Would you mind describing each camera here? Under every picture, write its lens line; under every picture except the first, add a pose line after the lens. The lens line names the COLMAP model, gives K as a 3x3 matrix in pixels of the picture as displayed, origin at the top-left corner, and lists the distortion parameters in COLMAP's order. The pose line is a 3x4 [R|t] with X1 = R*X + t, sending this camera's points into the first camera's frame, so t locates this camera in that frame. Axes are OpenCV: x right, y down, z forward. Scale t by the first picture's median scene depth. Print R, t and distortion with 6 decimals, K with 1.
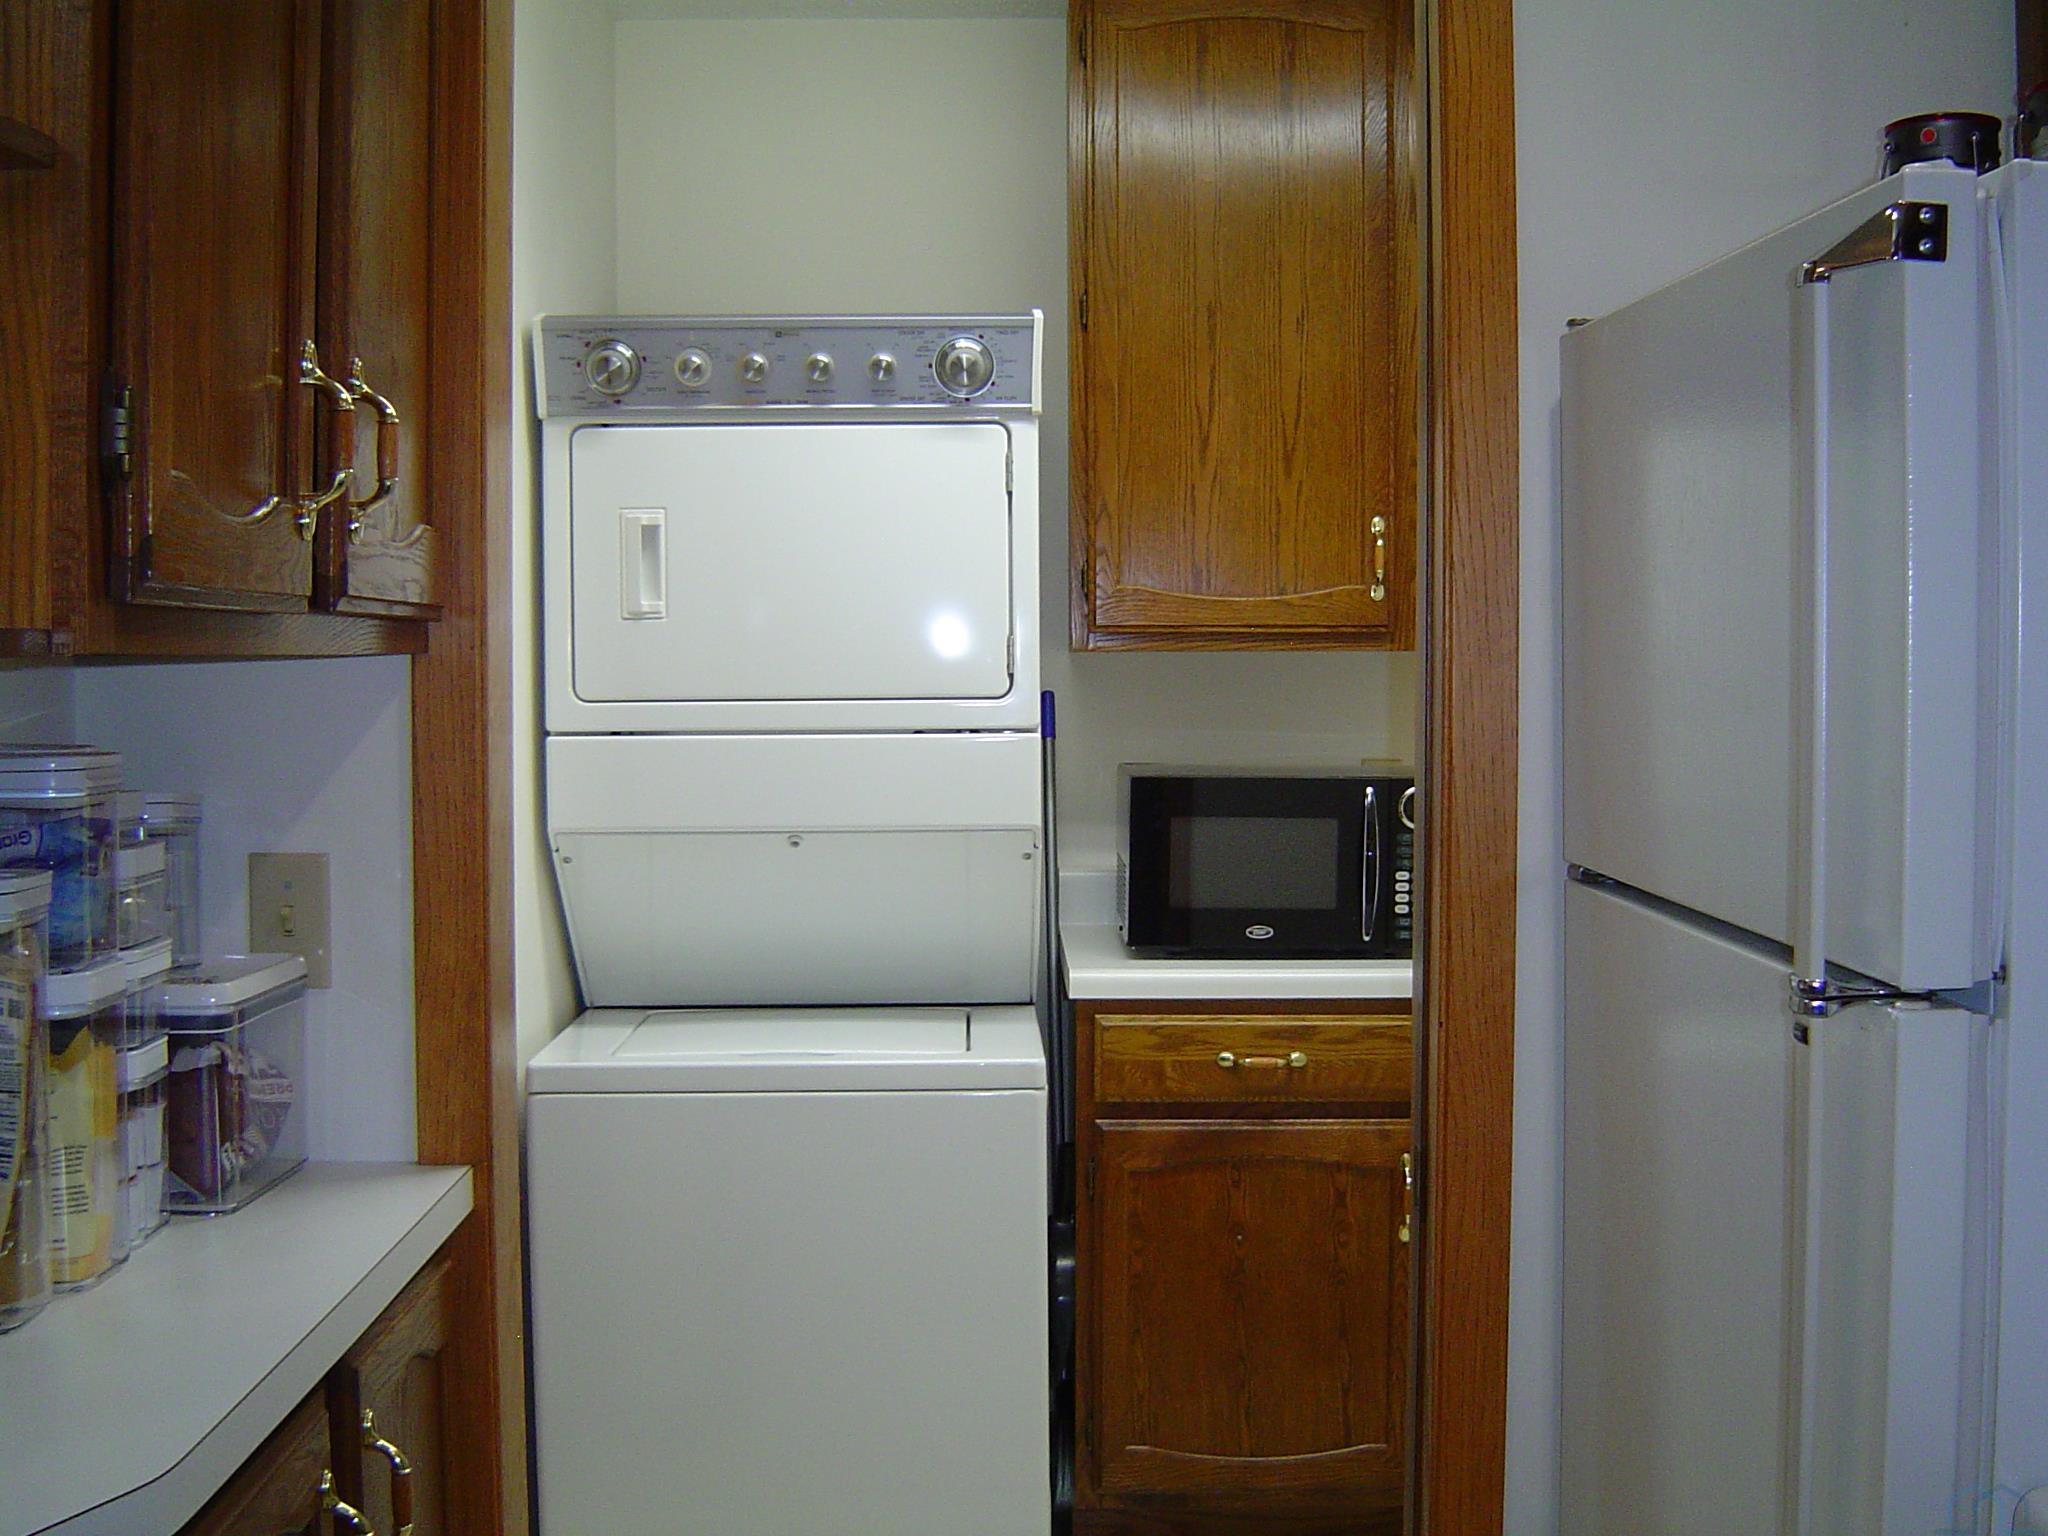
lens RADIAL K [[2387.2, 0, 1024.0], [0, 2387.2, 768.0], [0, 0, 1]] dist [-0.109295, 0.036387]
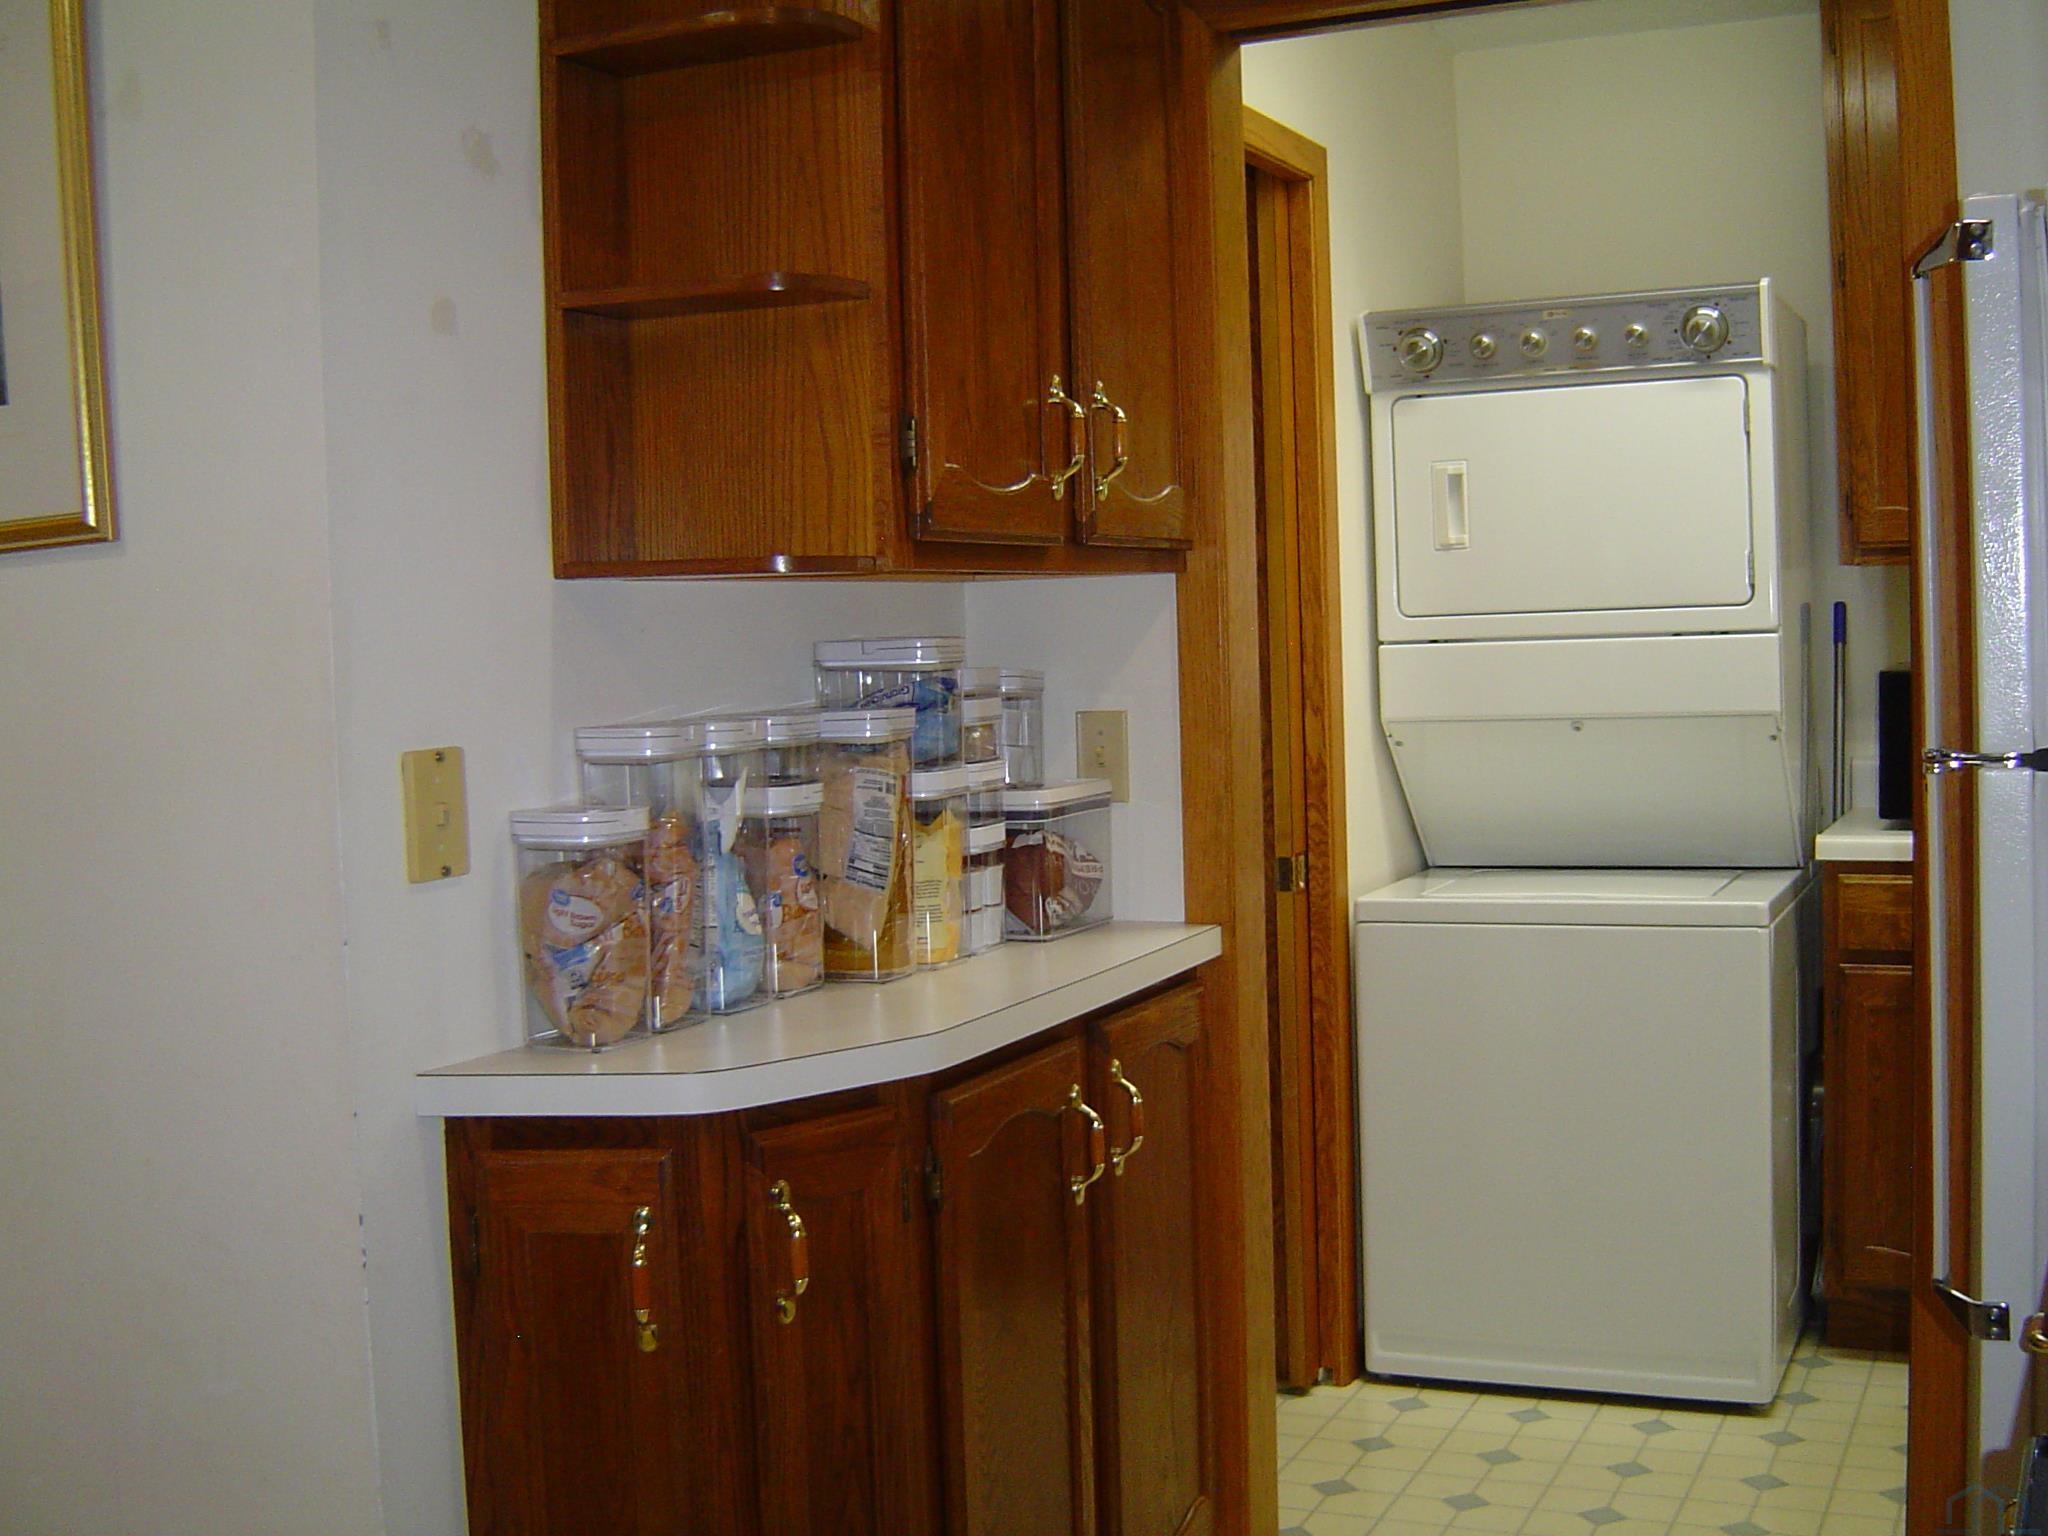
lens RADIAL K [[2387.2, 0, 1024.0], [0, 2387.2, 768.0], [0, 0, 1]] dist [-0.109295, 0.036387]
pose [[0.899816, -0.001201, -0.436267, 0.194642], [0.010595, 0.999761, 0.019101, 0.027834], [0.436140, -0.021810, 0.899614, -0.239989]]
